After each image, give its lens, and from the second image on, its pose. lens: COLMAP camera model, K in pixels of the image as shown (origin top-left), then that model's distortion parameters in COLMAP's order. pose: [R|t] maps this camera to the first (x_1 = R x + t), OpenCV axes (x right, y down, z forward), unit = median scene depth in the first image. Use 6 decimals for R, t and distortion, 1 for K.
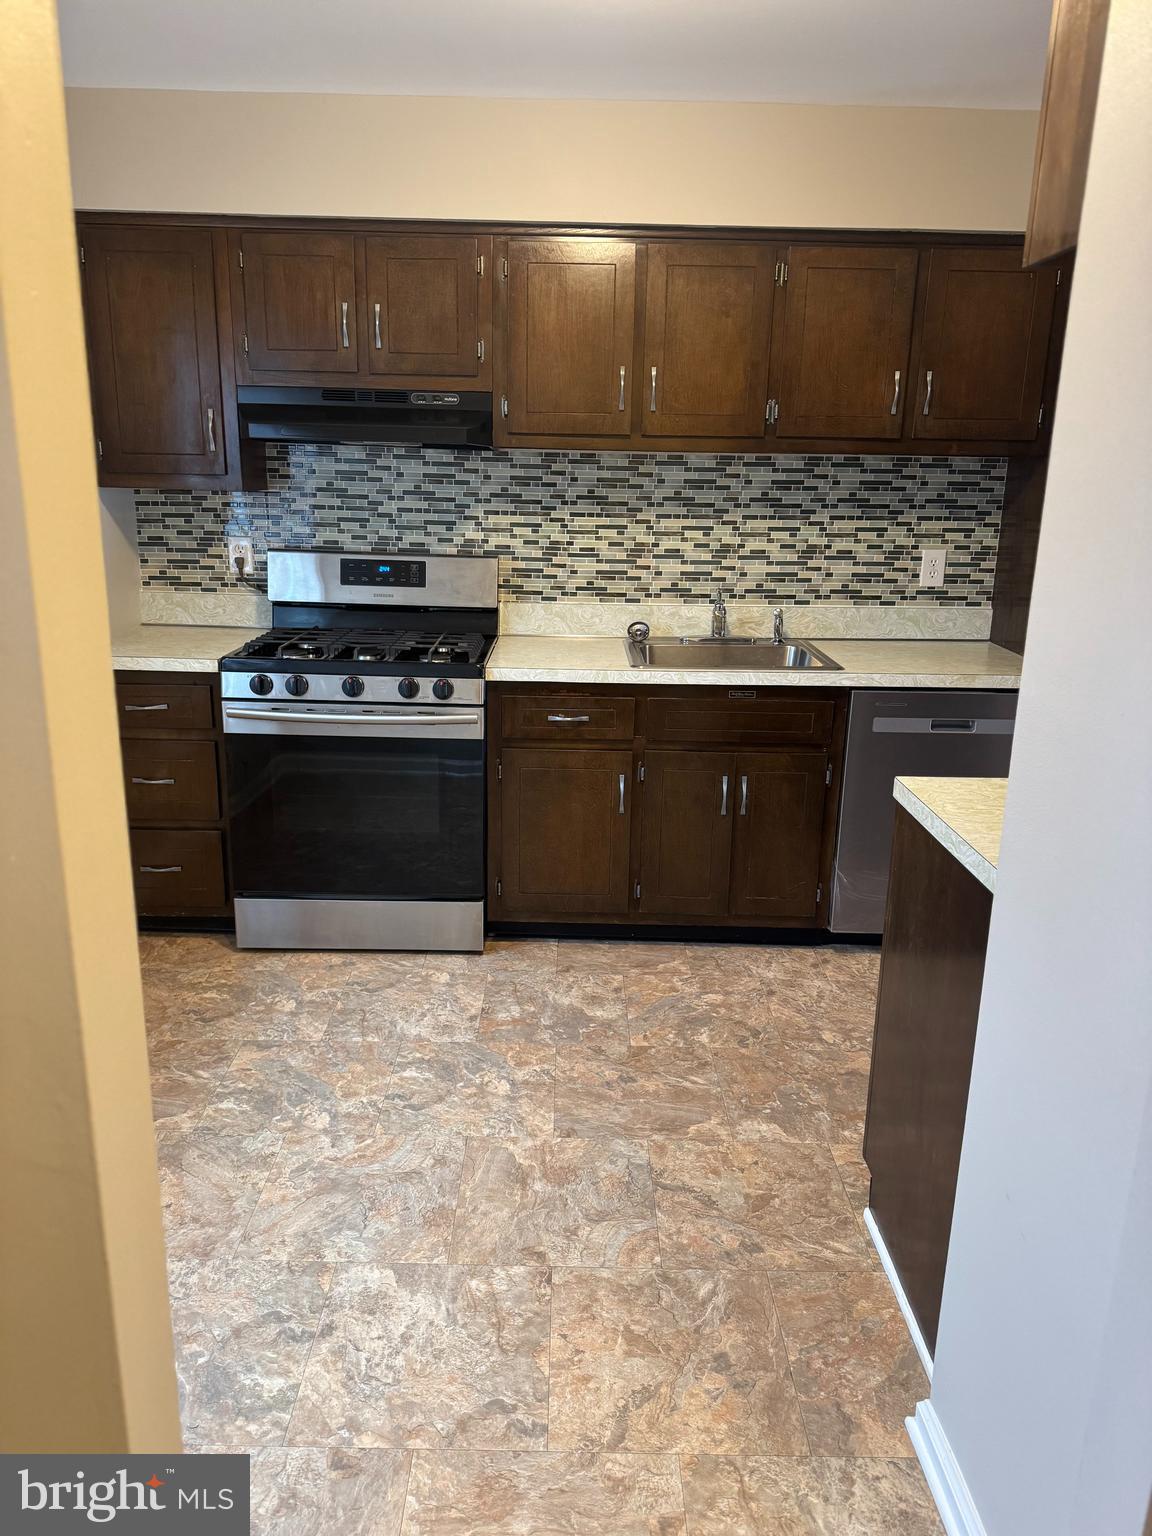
lens RADIAL K [[1099.2, 0, 576.9], [0, 1099.2, 770.3], [0, 0, 1]] dist [0.048061, -0.000692]
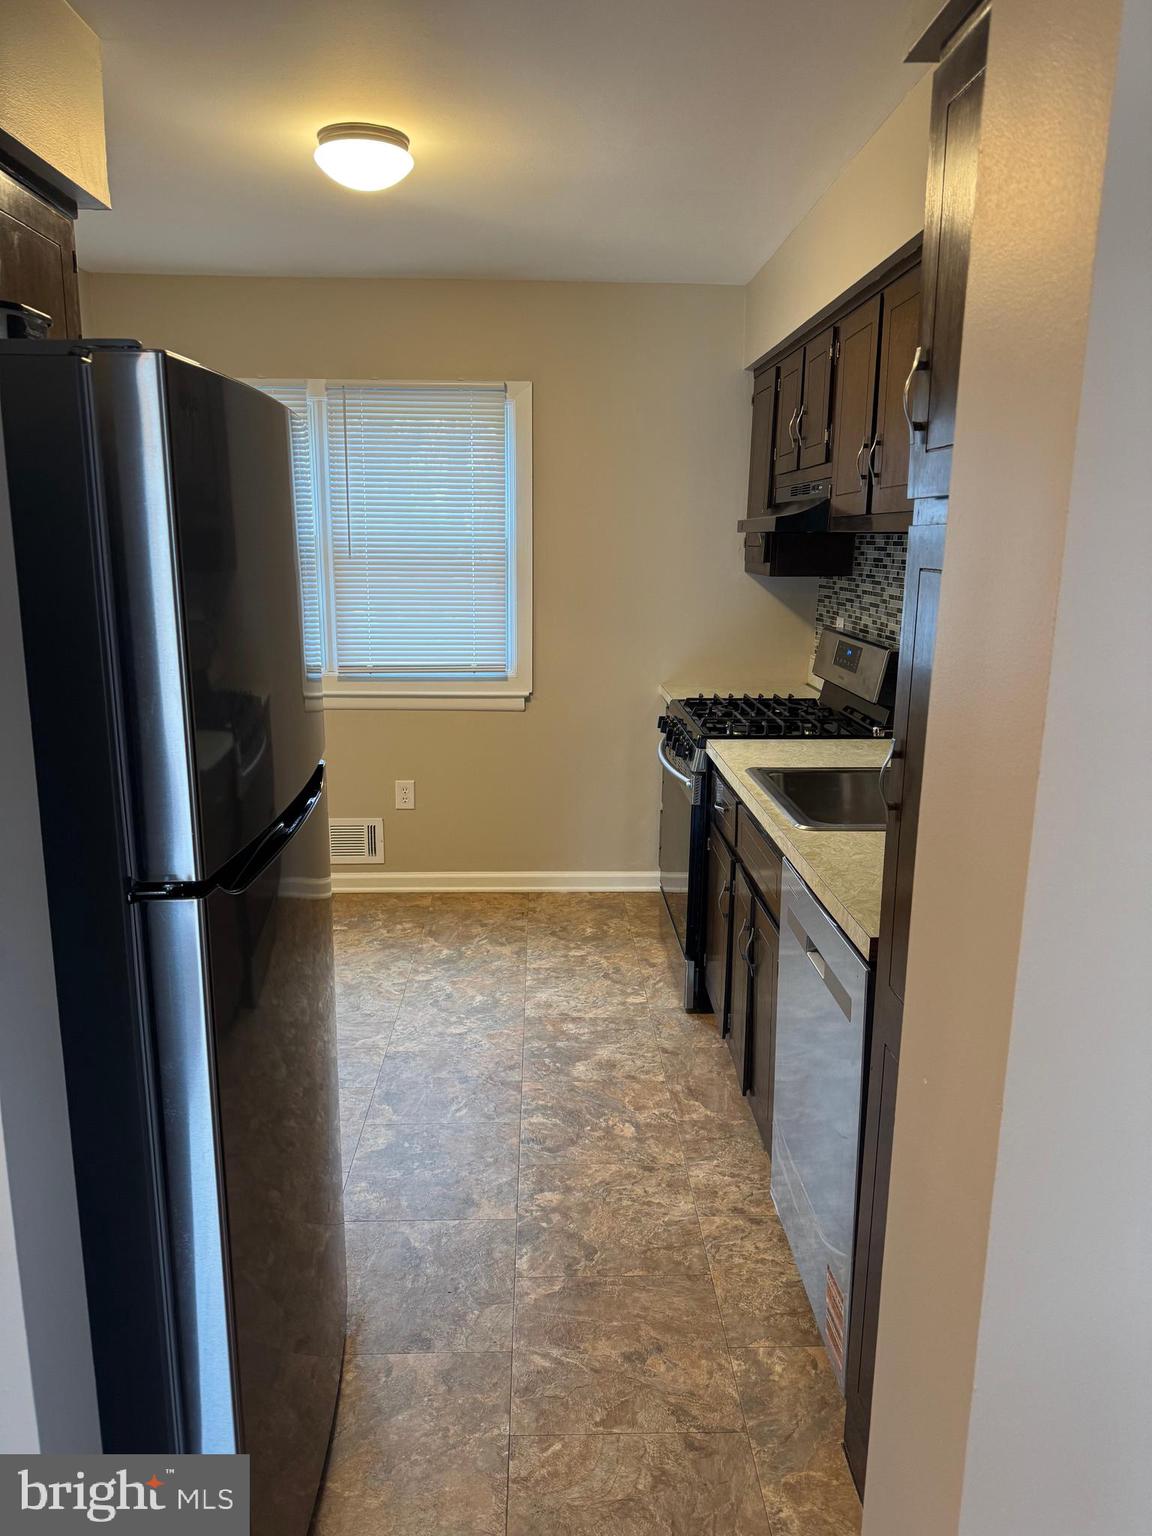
lens RADIAL K [[1099.2, 0, 581.6], [0, 1099.2, 766.9], [0, 0, 1]] dist [0.048061, -0.000692]
pose [[0.036542, 0.200878, -0.978934, 0.981768], [-0.284562, 0.941126, 0.182498, -0.238368], [0.957961, 0.271899, 0.091553, 0.820585]]
